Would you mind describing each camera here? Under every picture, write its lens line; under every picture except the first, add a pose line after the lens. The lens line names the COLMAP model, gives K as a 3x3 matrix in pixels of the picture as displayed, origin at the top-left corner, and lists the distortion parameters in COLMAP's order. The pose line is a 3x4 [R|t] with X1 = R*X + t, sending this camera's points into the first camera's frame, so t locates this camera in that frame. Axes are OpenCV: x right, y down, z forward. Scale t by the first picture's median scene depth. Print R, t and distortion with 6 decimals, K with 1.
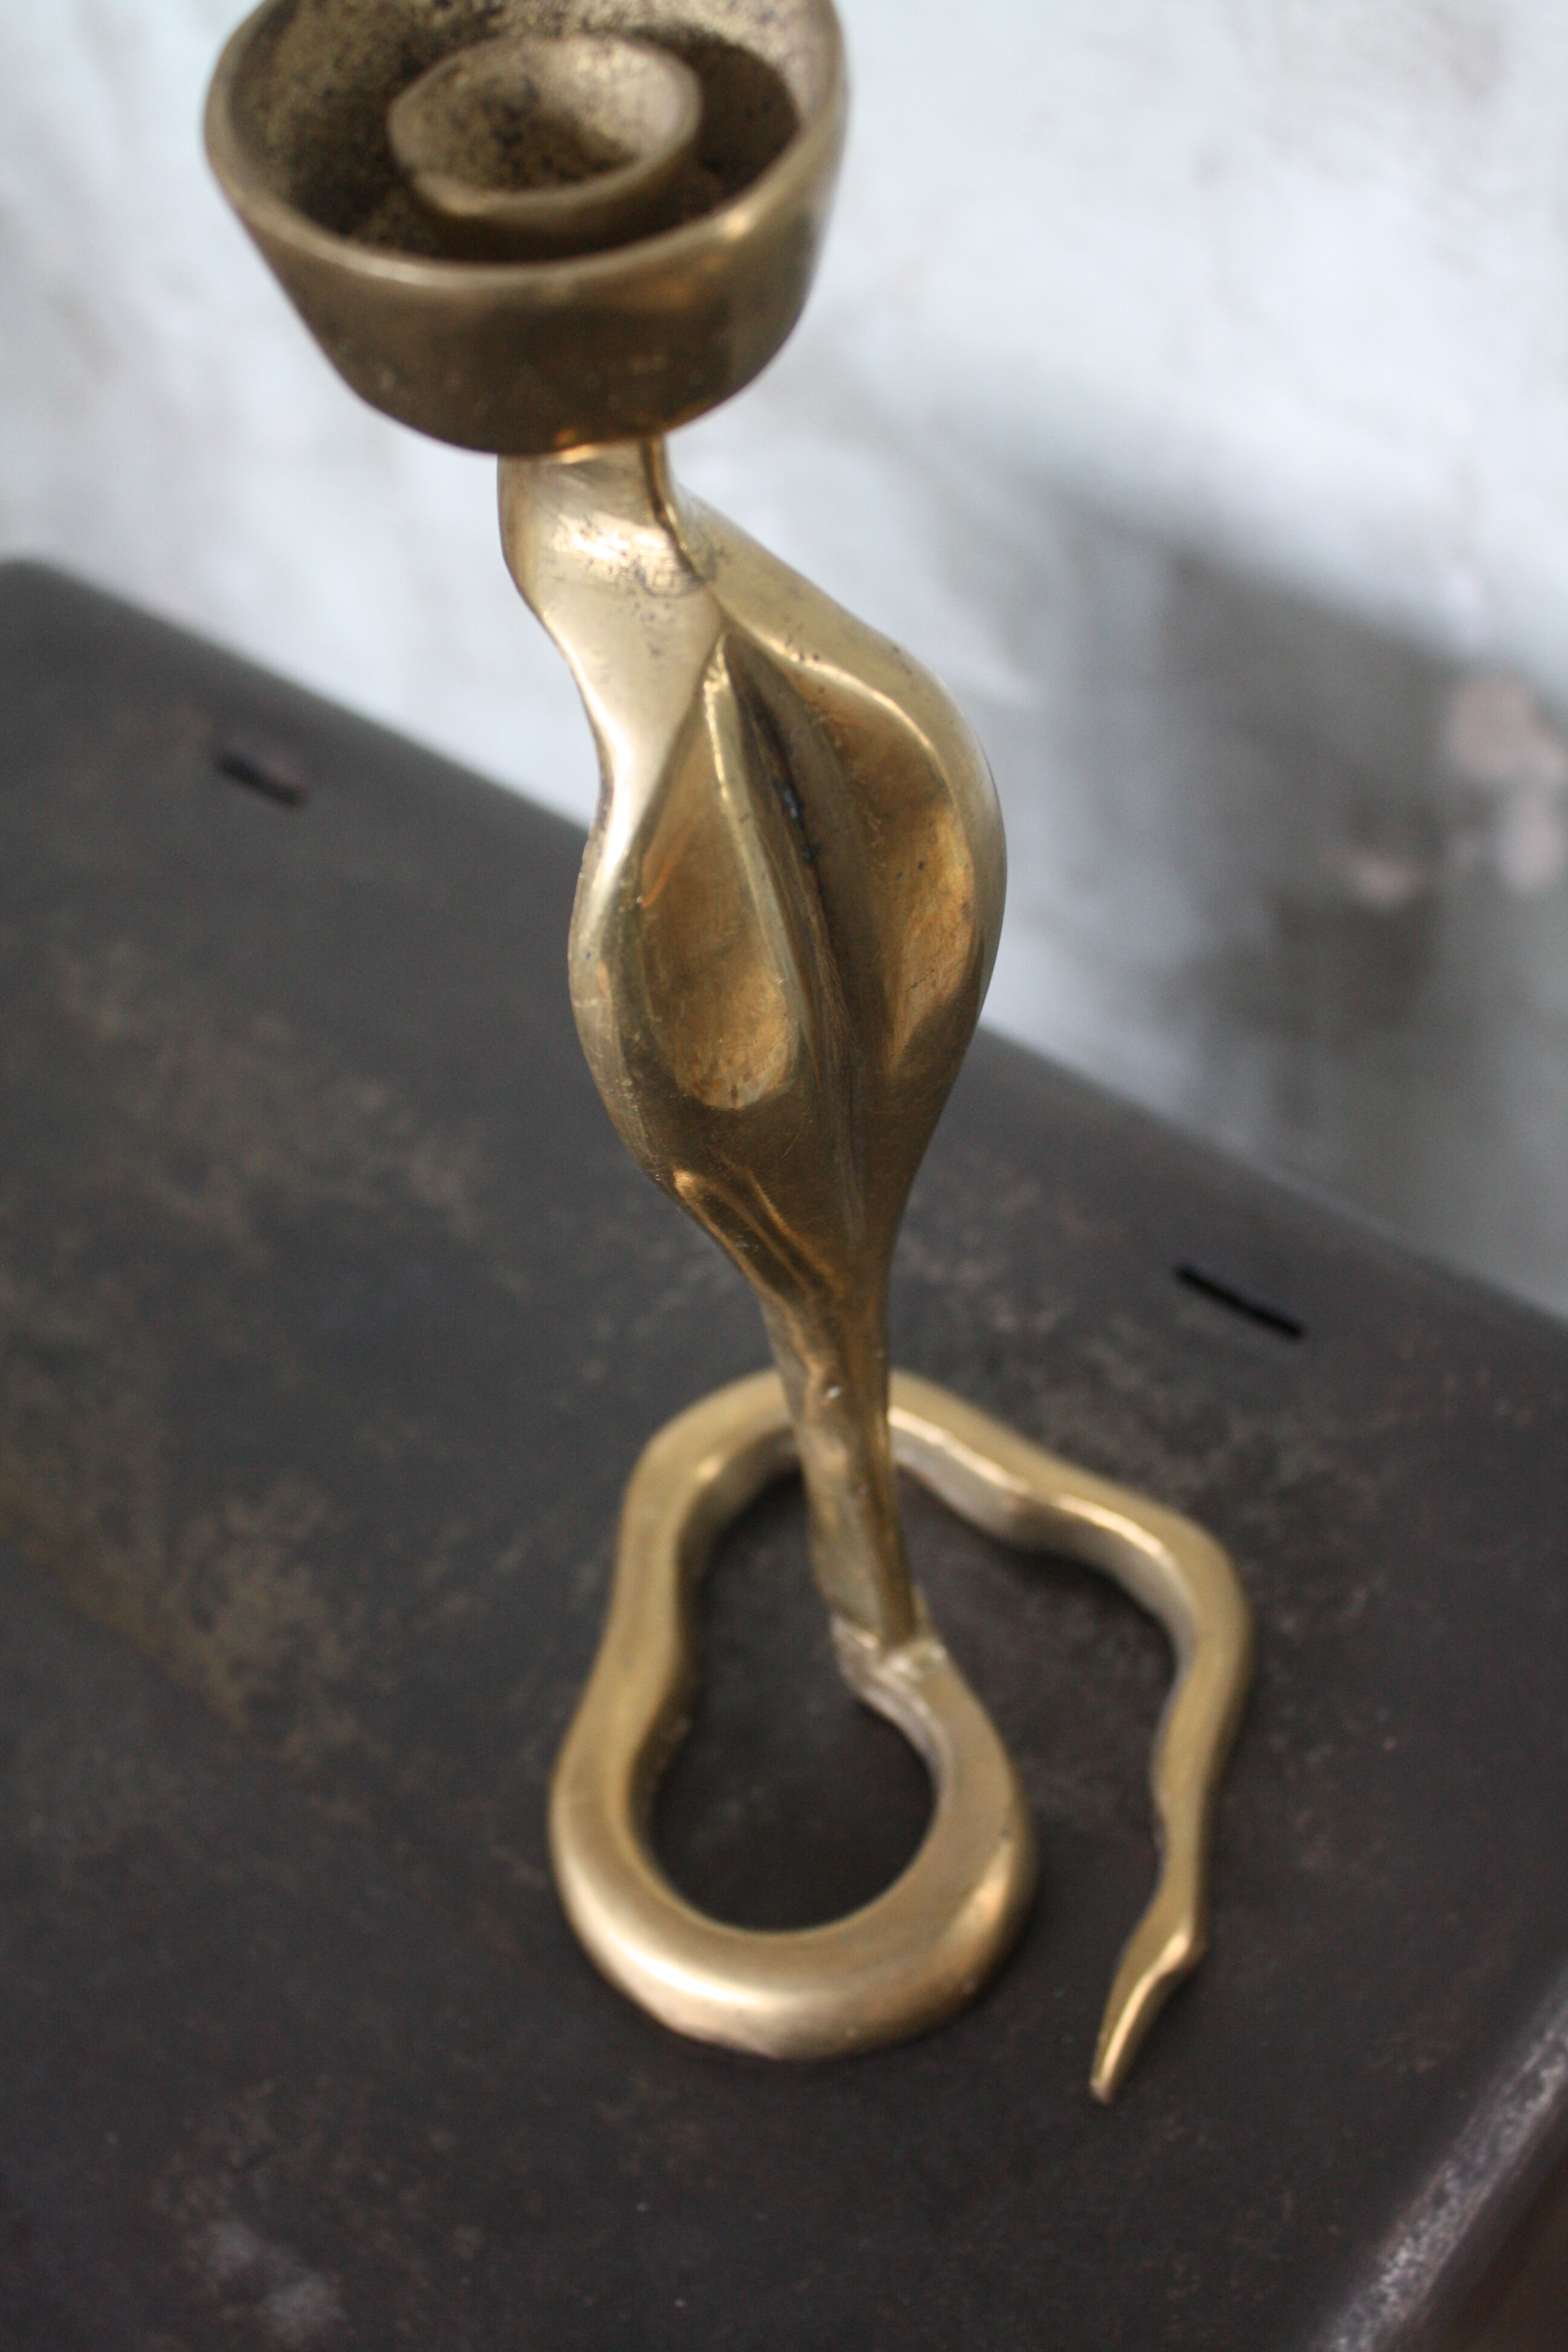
lens RADIAL K [[3049.9, 0, 720.0], [0, 3049.9, 1190.3], [0, 0, 1]] dist [-0.062305, 0.000000]
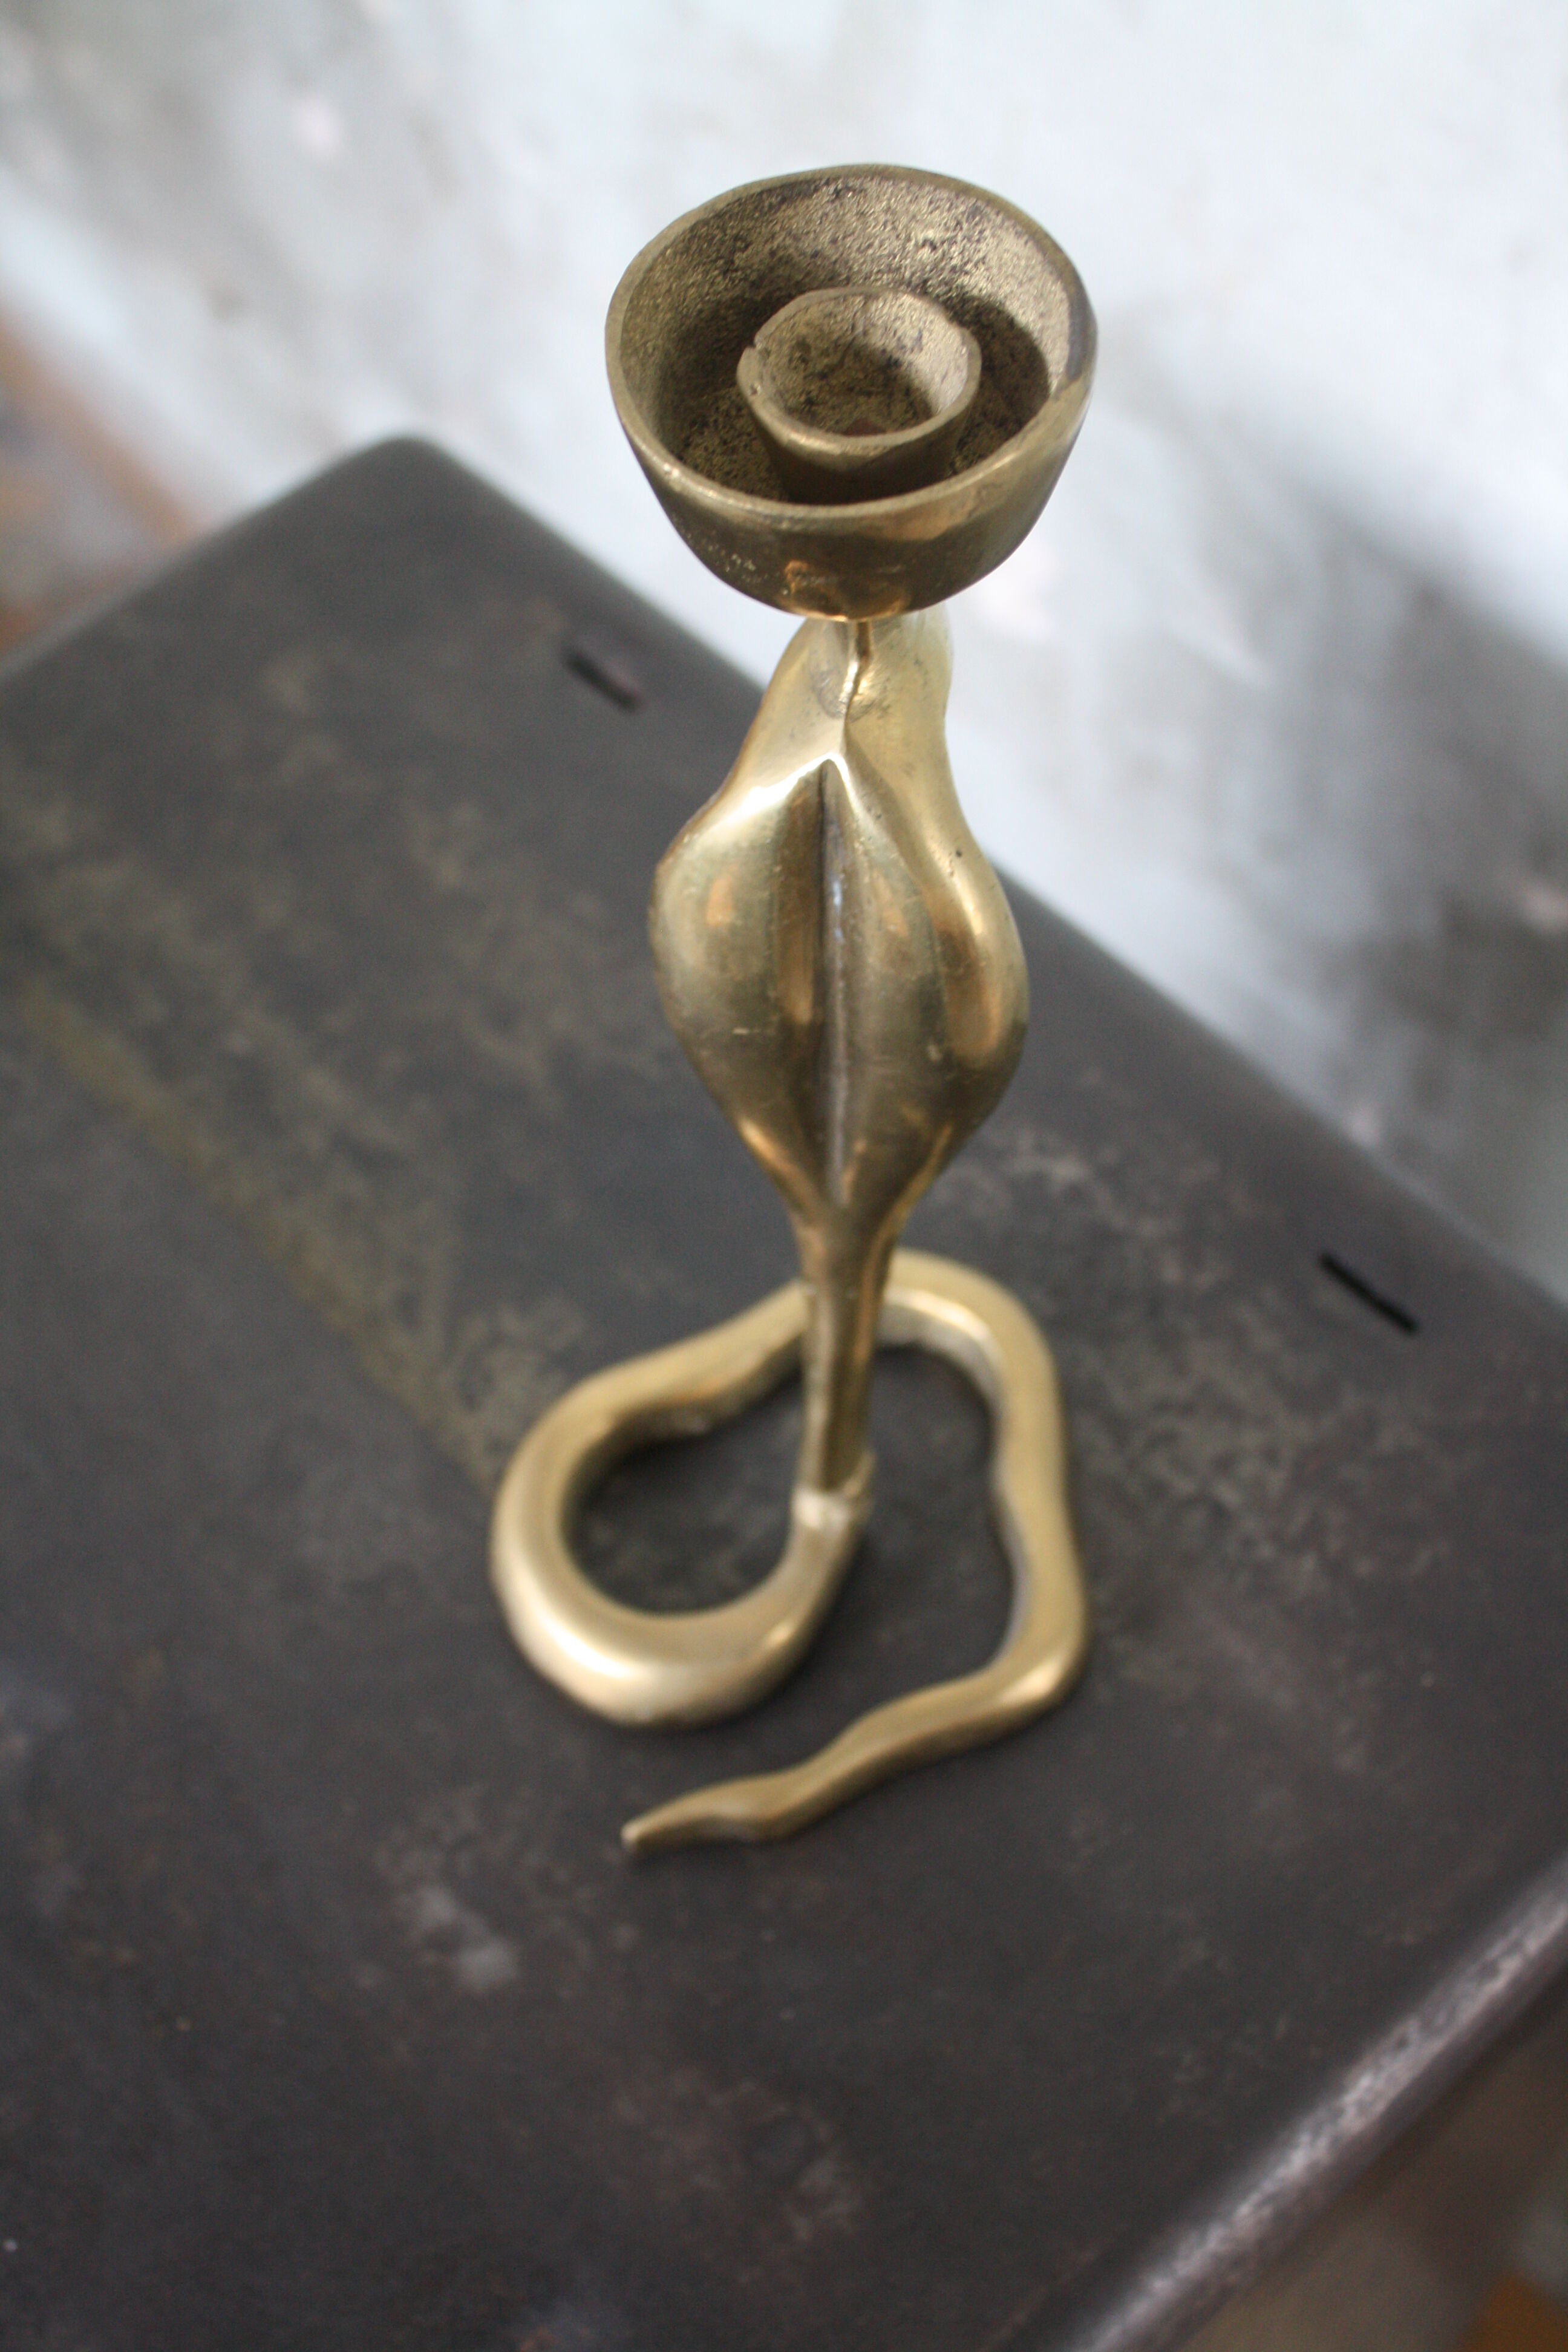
lens RADIAL K [[3049.9, 0, 717.5], [0, 3049.9, 1197.5], [0, 0, 1]] dist [-0.062305, 0.000000]
pose [[0.983884, 0.177409, -0.022332, -0.059114], [-0.175555, 0.982133, 0.067784, -0.035676], [0.033959, -0.062771, 0.997450, -0.187546]]
